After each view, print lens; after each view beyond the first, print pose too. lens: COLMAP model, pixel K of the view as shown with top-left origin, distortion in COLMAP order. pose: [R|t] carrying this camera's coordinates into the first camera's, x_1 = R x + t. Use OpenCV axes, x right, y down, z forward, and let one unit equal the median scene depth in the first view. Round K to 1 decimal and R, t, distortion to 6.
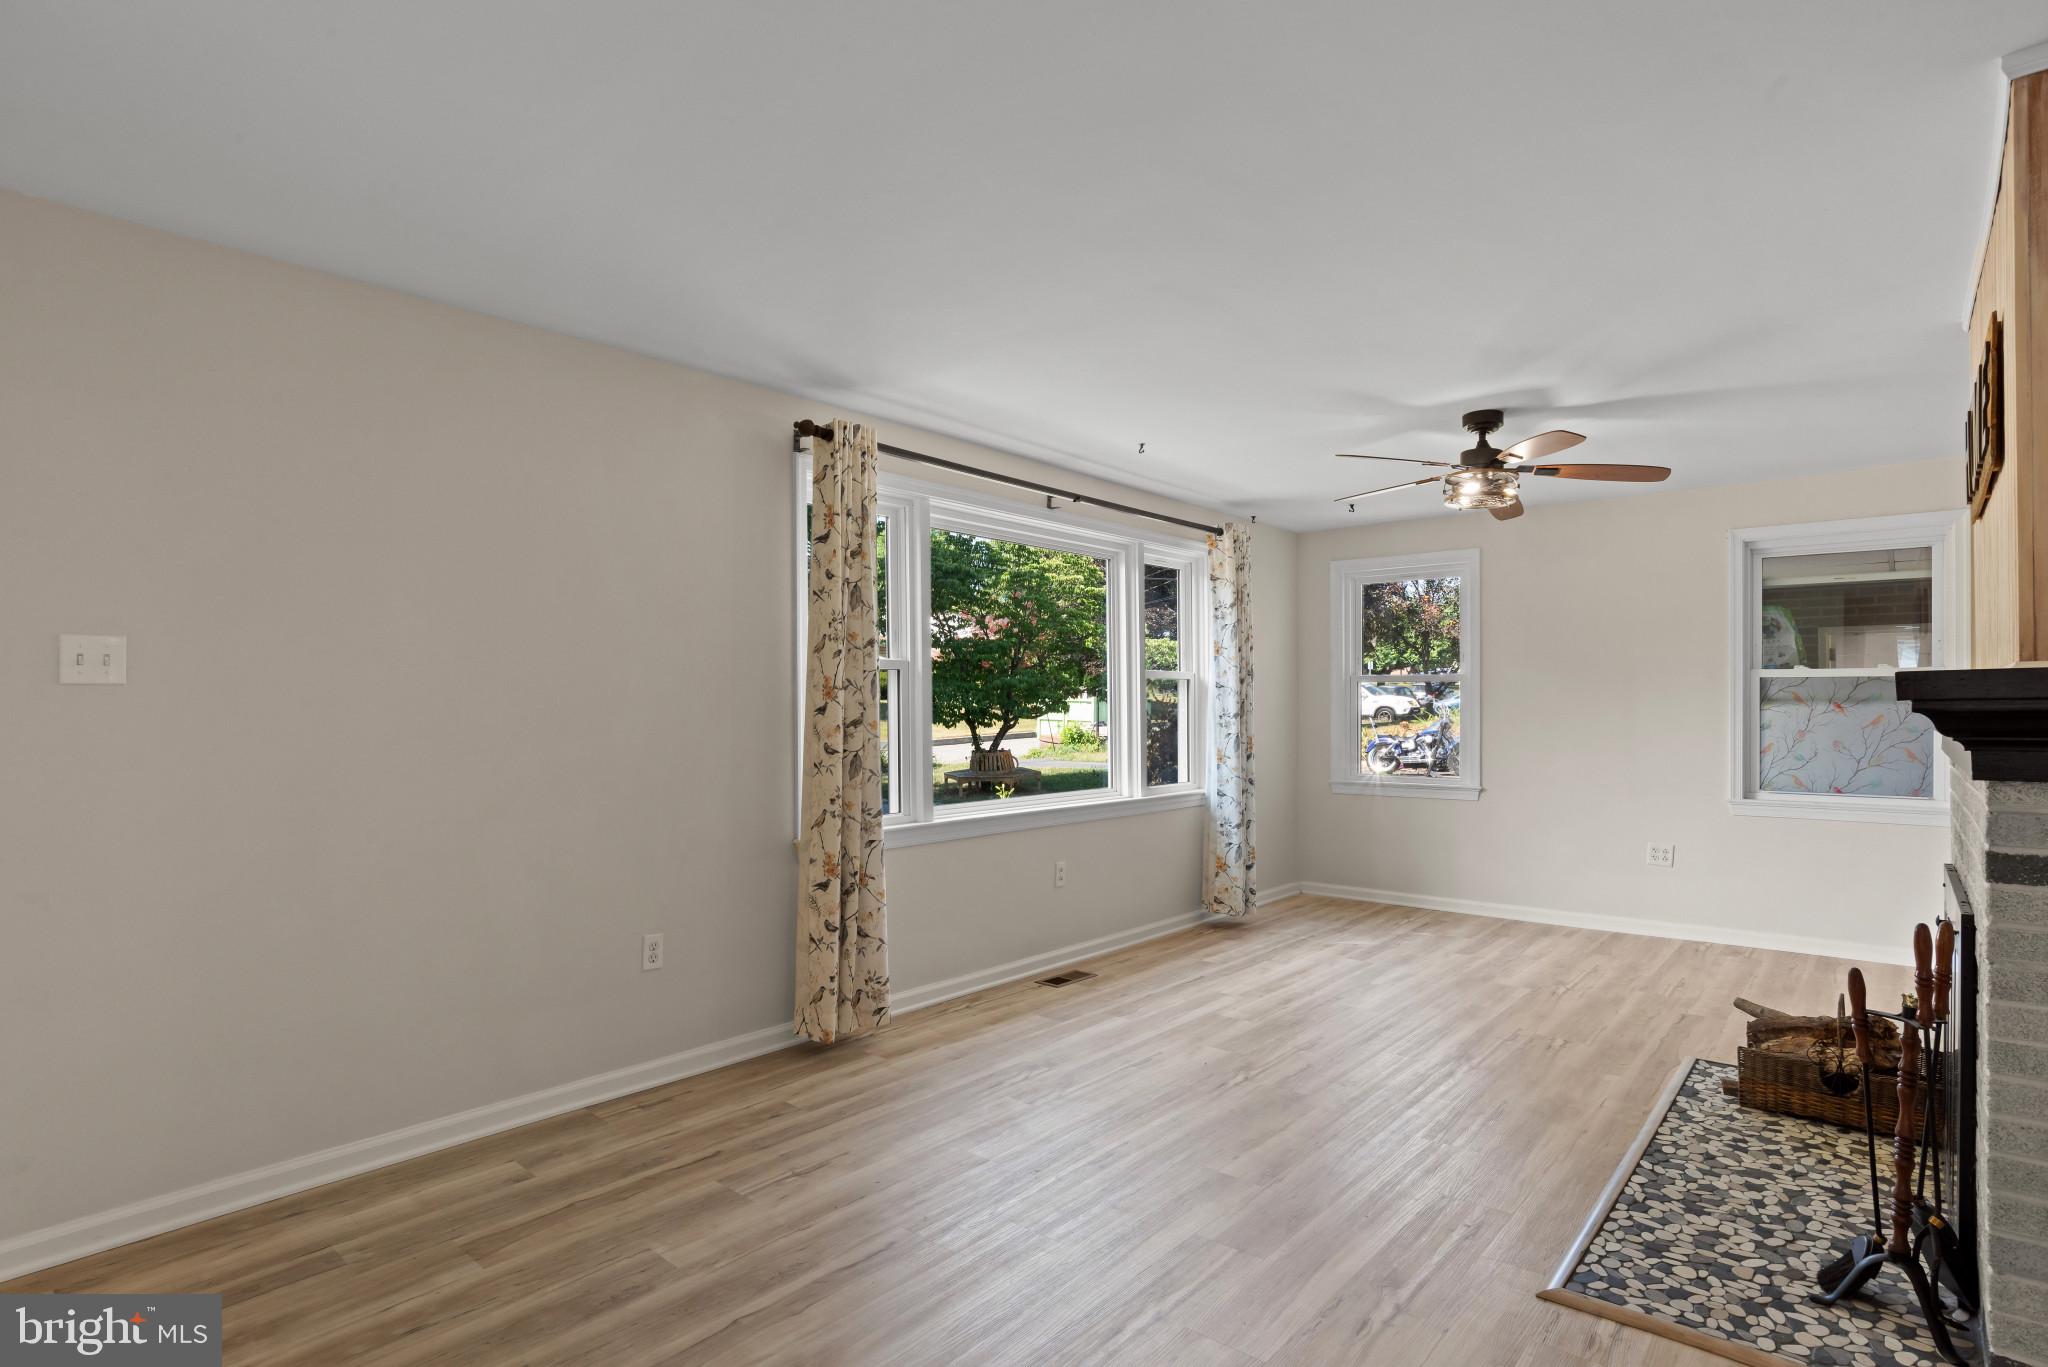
lens RADIAL K [[1053.5, 0, 1028.6], [0, 1053.5, 689.1], [0, 0, 1]] dist [-0.051942, 0.023863]
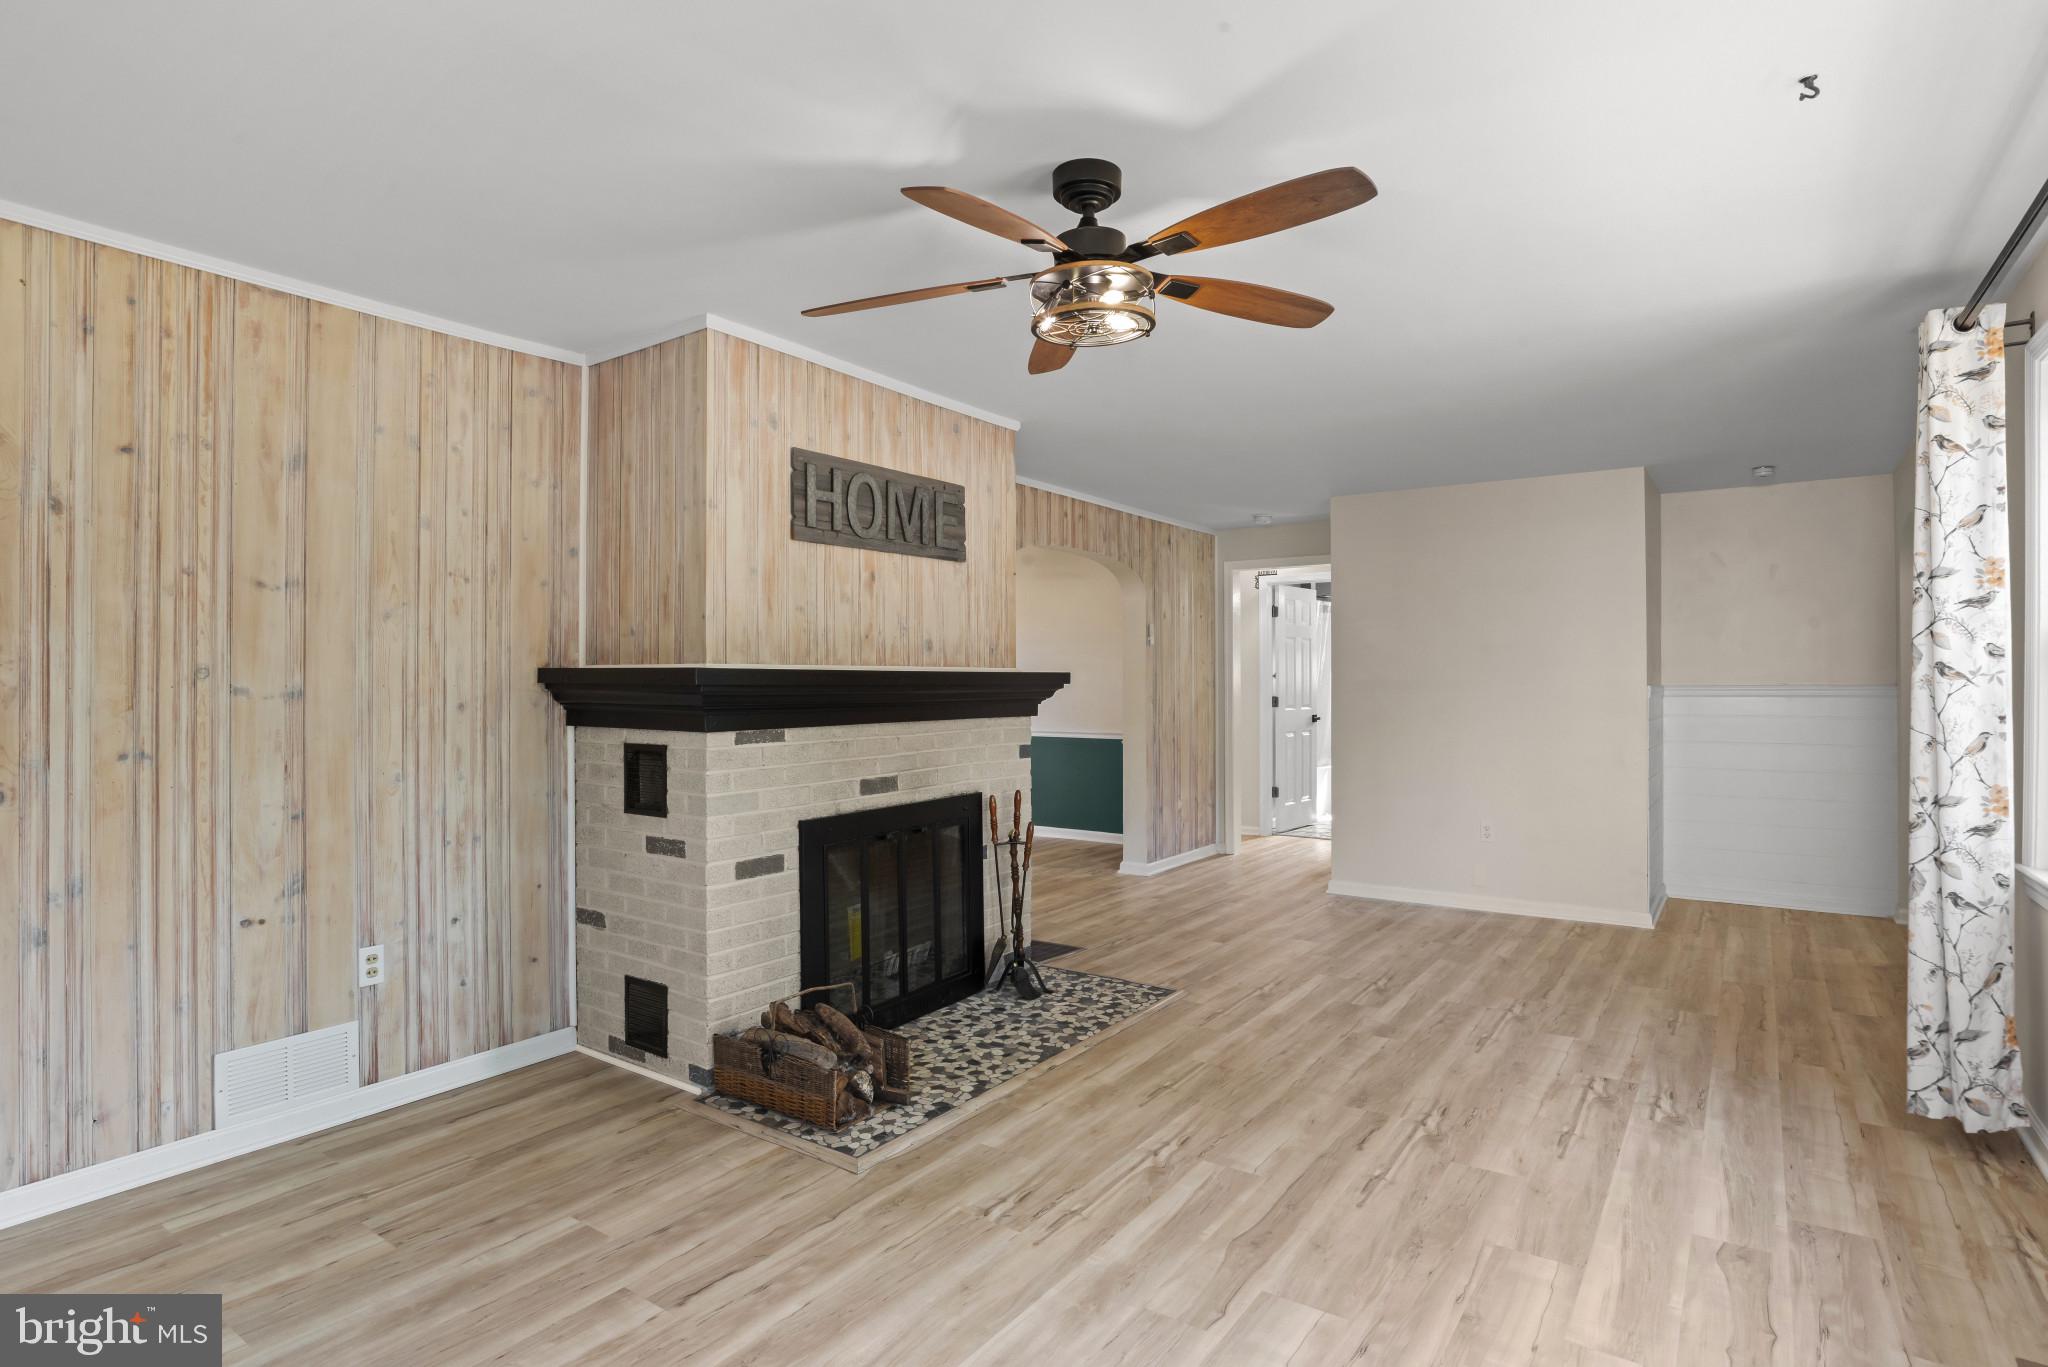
lens RADIAL K [[1053.5, 0, 1028.6], [0, 1053.5, 689.1], [0, 0, 1]] dist [-0.051942, 0.023863]
pose [[-0.995002, 0.001916, -0.099839, 0.778602], [0.002915, 0.999947, -0.009863, 0.031498], [0.099814, -0.010105, -0.994955, 2.302964]]
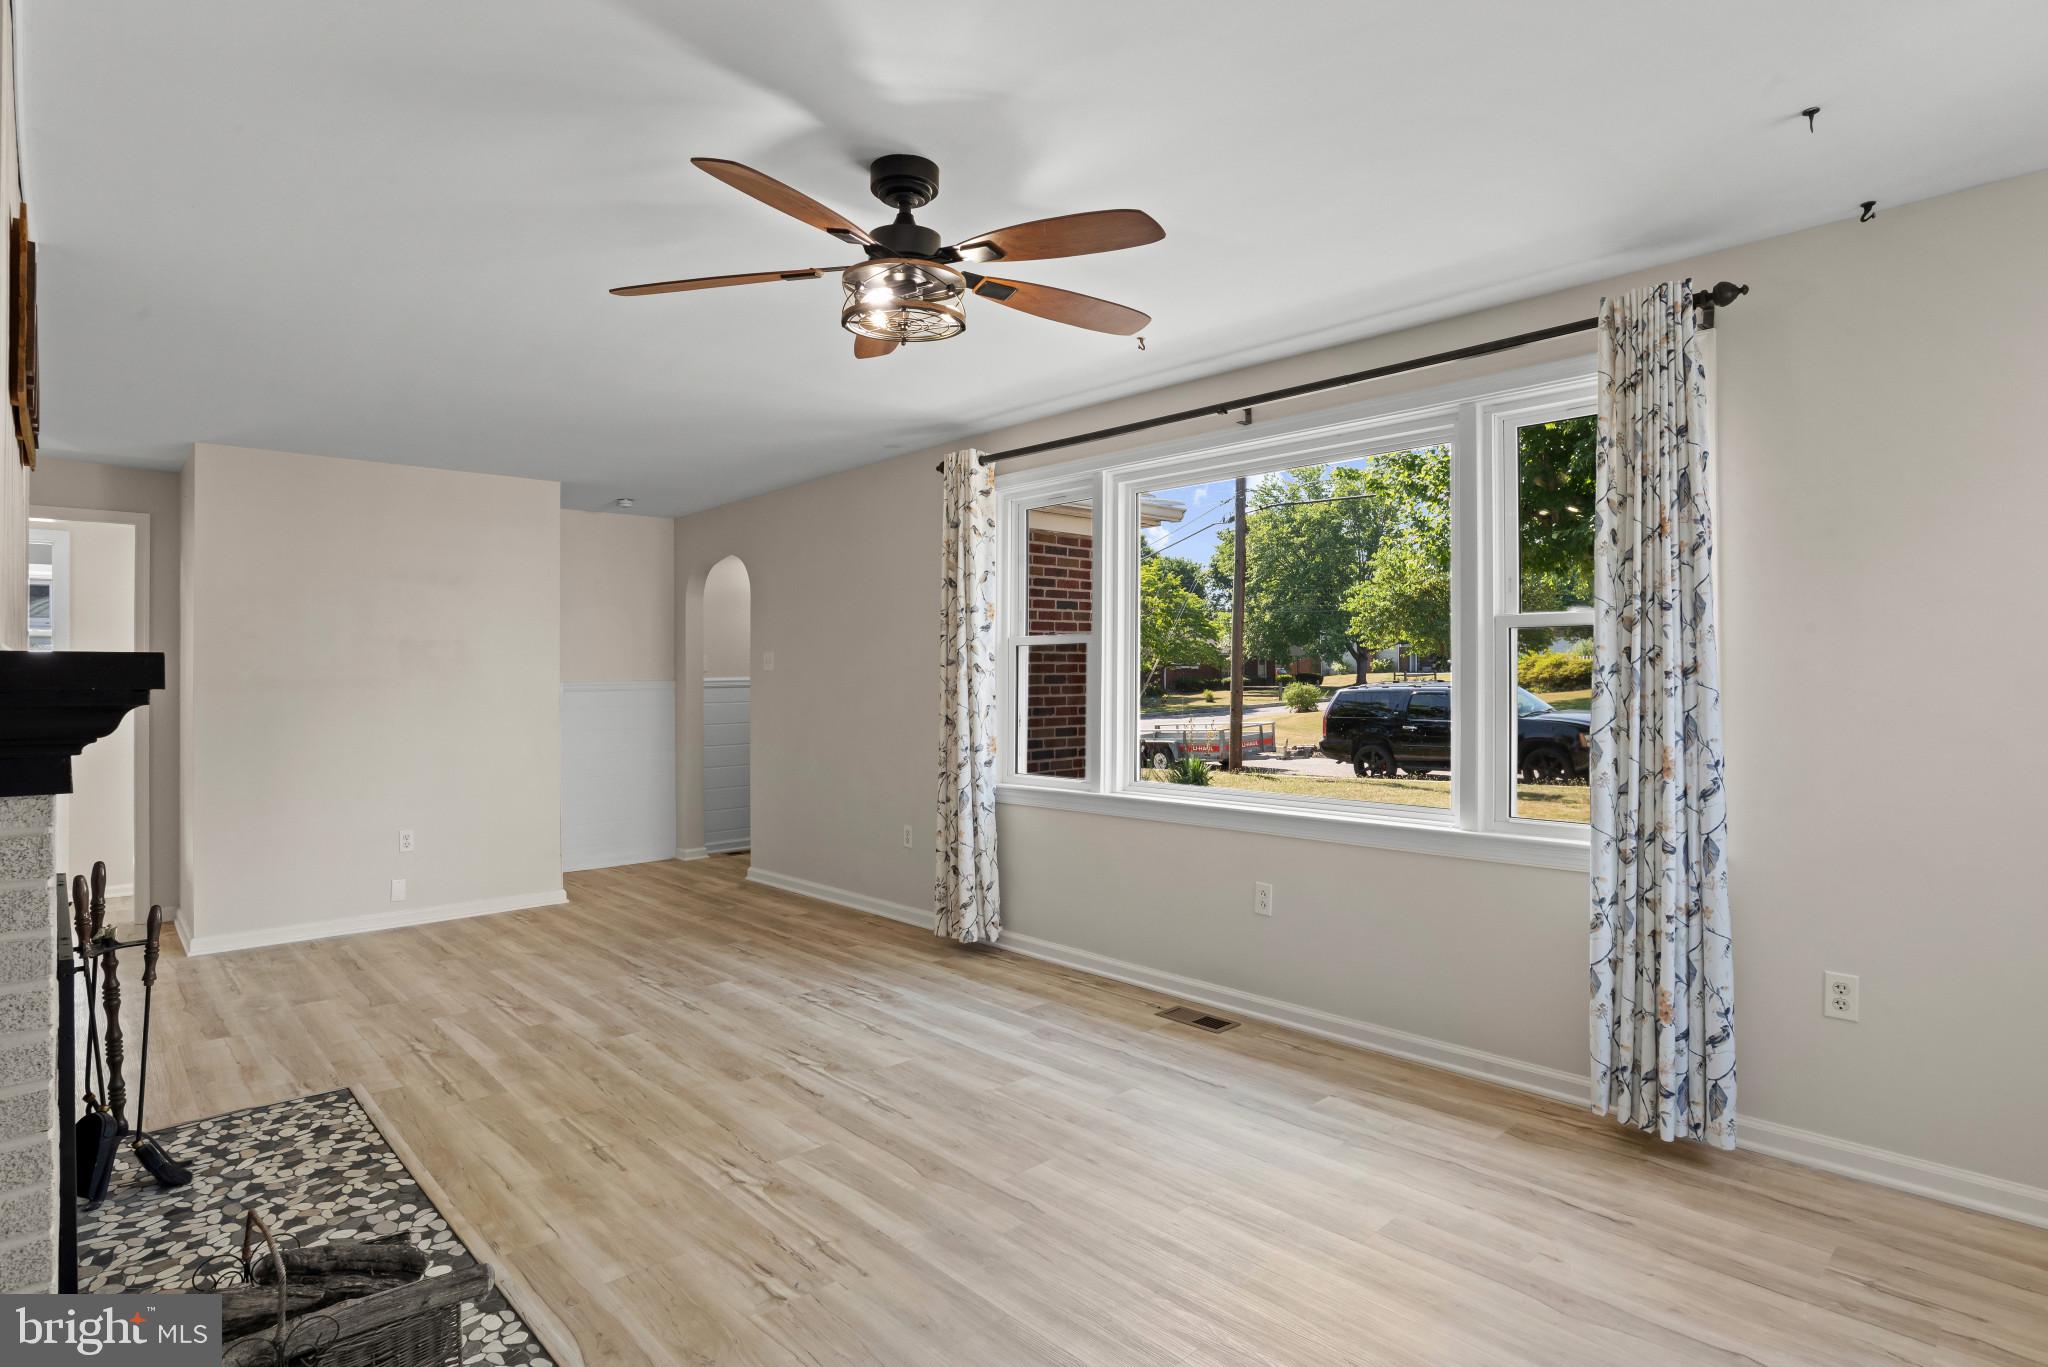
lens RADIAL K [[1059.5, 0, 1030.3], [0, 1059.5, 691.0], [0, 0, 1]] dist [-0.054059, 0.023390]
pose [[-0.106226, 0.016334, -0.994208, 1.464690], [0.022994, 0.999638, 0.013966, 0.020158], [0.994076, -0.021377, -0.106563, 1.674837]]
